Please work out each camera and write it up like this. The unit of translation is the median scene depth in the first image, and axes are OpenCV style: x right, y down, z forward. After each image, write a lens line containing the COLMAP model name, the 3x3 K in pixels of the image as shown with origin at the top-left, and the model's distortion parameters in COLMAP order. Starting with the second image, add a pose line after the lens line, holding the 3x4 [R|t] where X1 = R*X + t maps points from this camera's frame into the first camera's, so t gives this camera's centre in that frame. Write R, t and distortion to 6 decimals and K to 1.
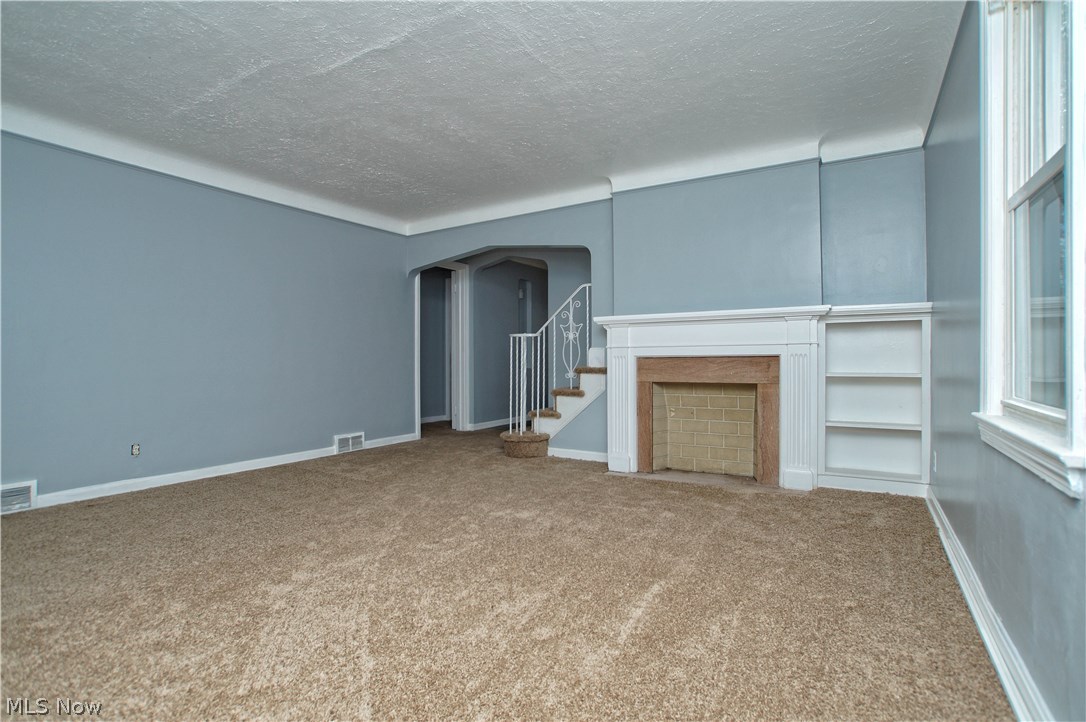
lens RADIAL K [[545.5, 0, 543.0], [0, 545.5, 361.0], [0, 0, 1]] dist [-0.000059, -0.000045]
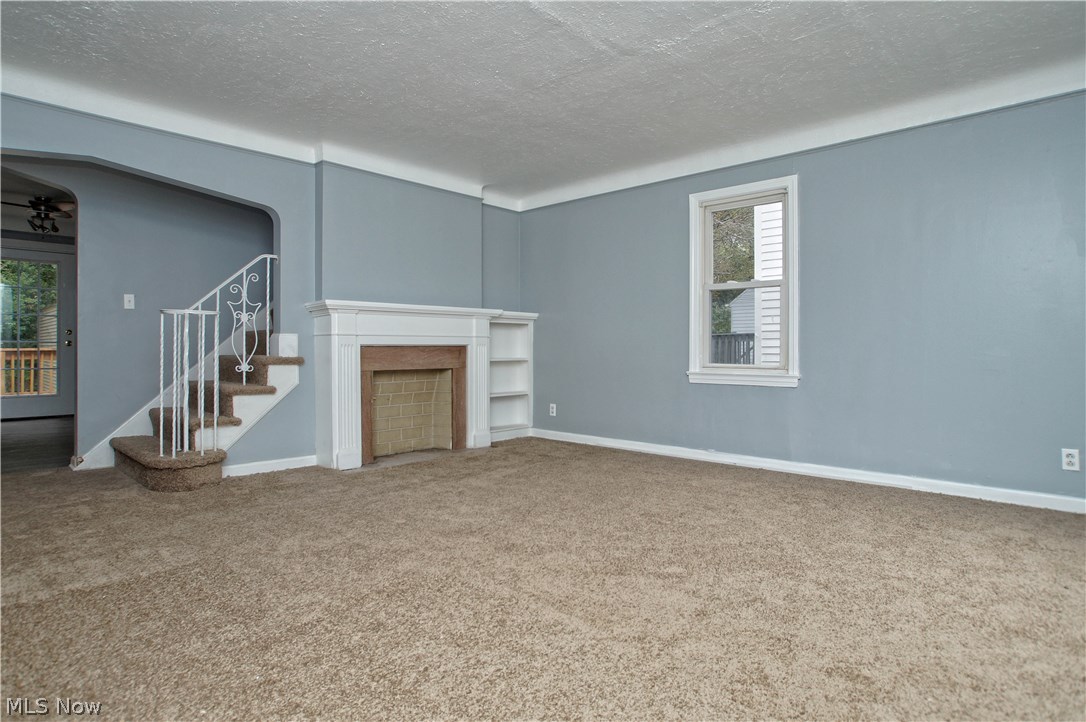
lens RADIAL K [[545.5, 0, 543.0], [0, 545.5, 361.0], [0, 0, 1]] dist [-0.000059, -0.000045]
pose [[0.264532, -0.017786, 0.964213, -0.667590], [0.001952, 0.999838, 0.017907, 0.003462], [-0.964375, -0.002855, 0.264524, 0.437623]]
